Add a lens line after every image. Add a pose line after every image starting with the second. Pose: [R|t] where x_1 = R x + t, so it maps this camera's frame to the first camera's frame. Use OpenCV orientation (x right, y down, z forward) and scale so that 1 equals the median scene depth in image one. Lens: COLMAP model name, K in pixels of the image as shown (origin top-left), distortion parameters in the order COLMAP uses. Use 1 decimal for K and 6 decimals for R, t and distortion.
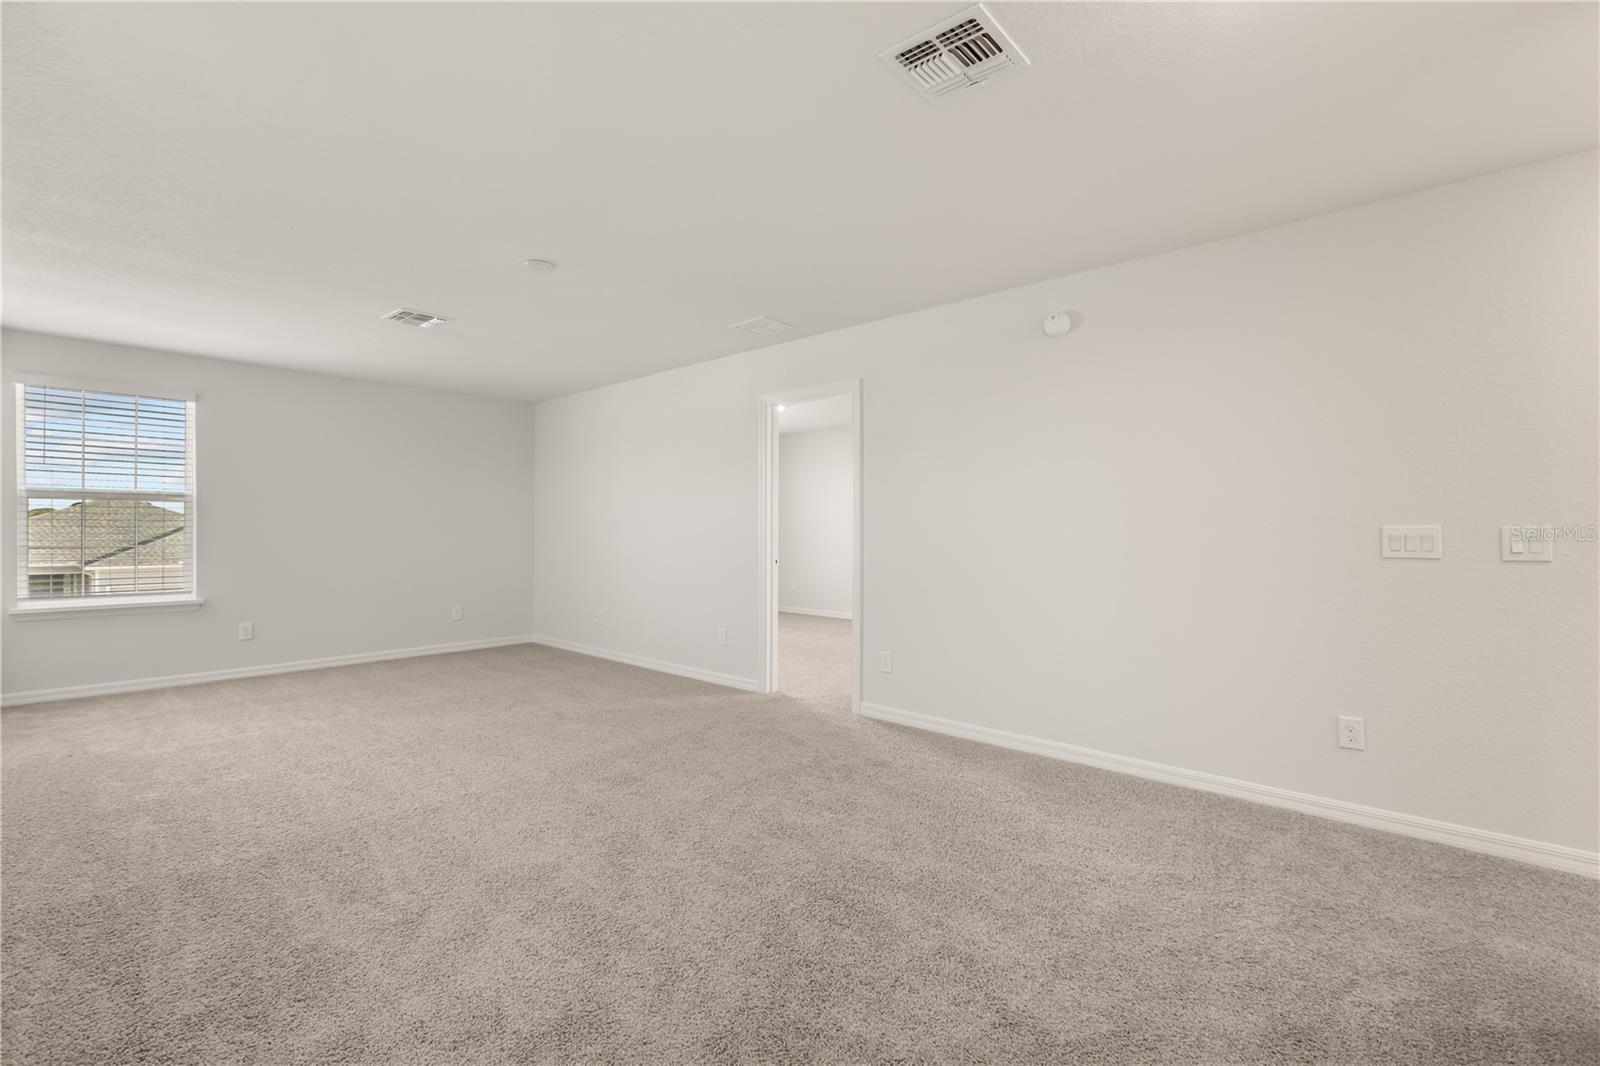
lens RADIAL K [[725.9, 0, 797.1], [0, 725.9, 531.2], [0, 0, 1]] dist [0.000556, -0.000836]
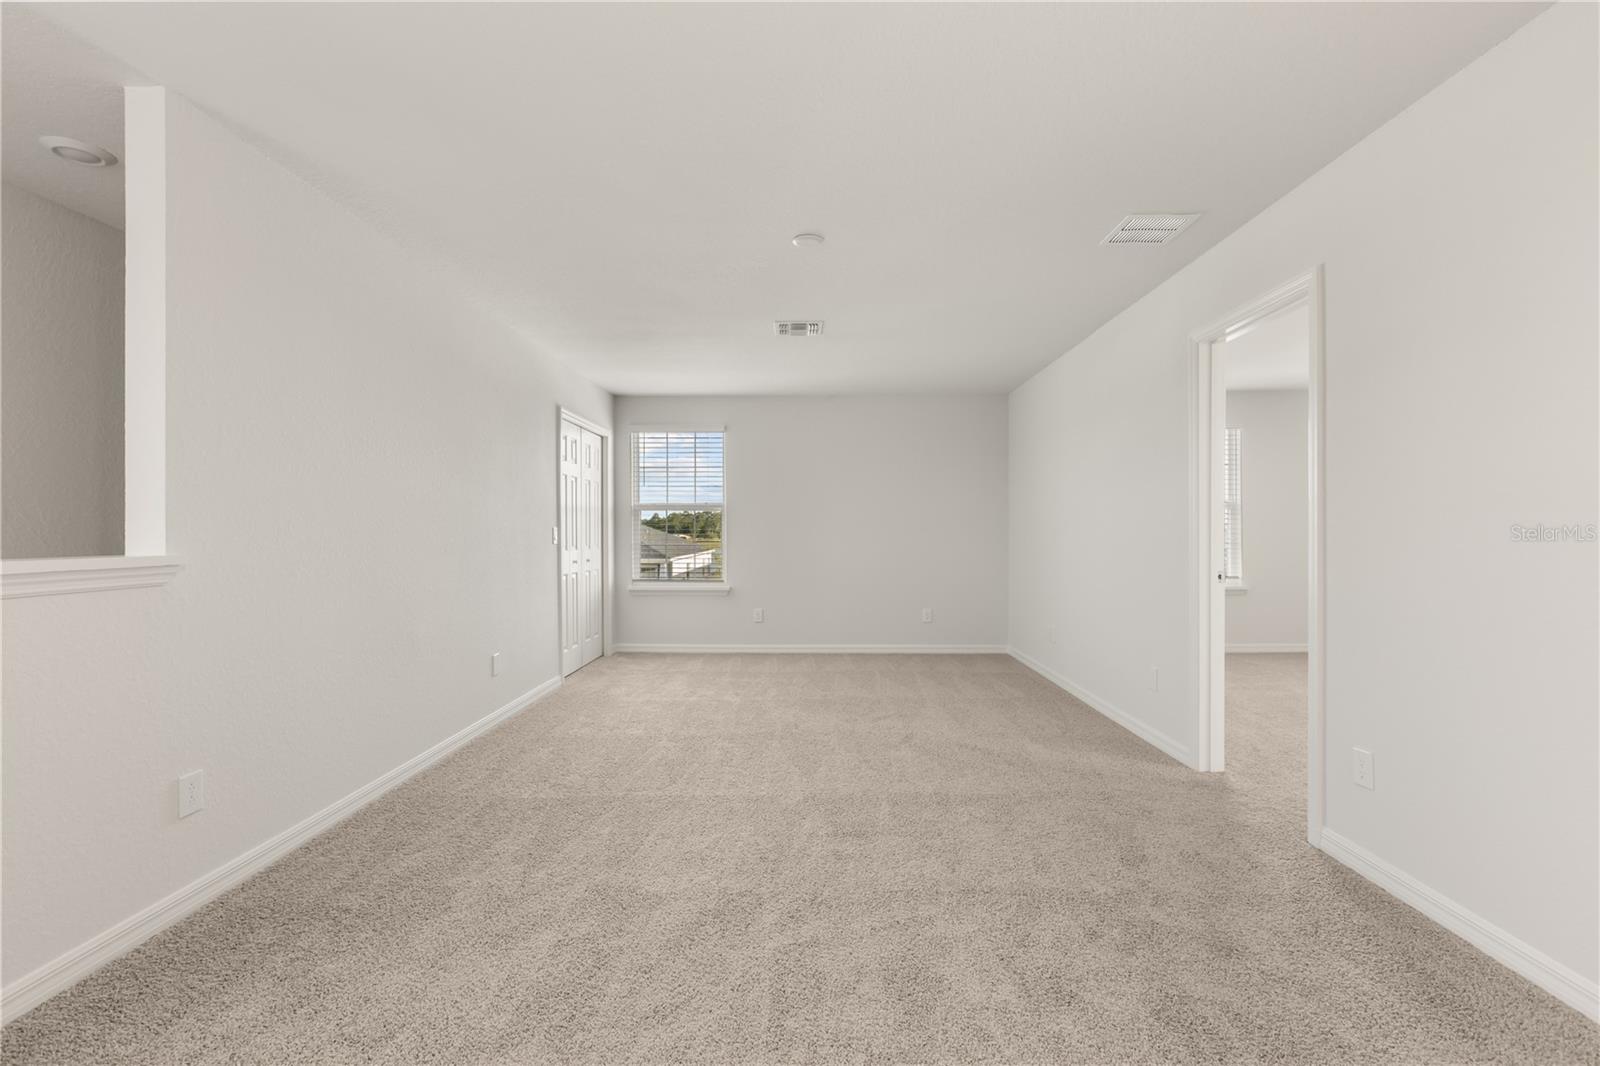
lens RADIAL K [[725.9, 0, 800.1], [0, 725.9, 535.2], [0, 0, 1]] dist [0.000556, -0.000836]
pose [[0.642105, -0.000119, -0.766617, 0.293311], [0.000493, 1.000000, 0.000258, 0.004169], [0.766617, -0.000544, 0.642105, 0.348479]]
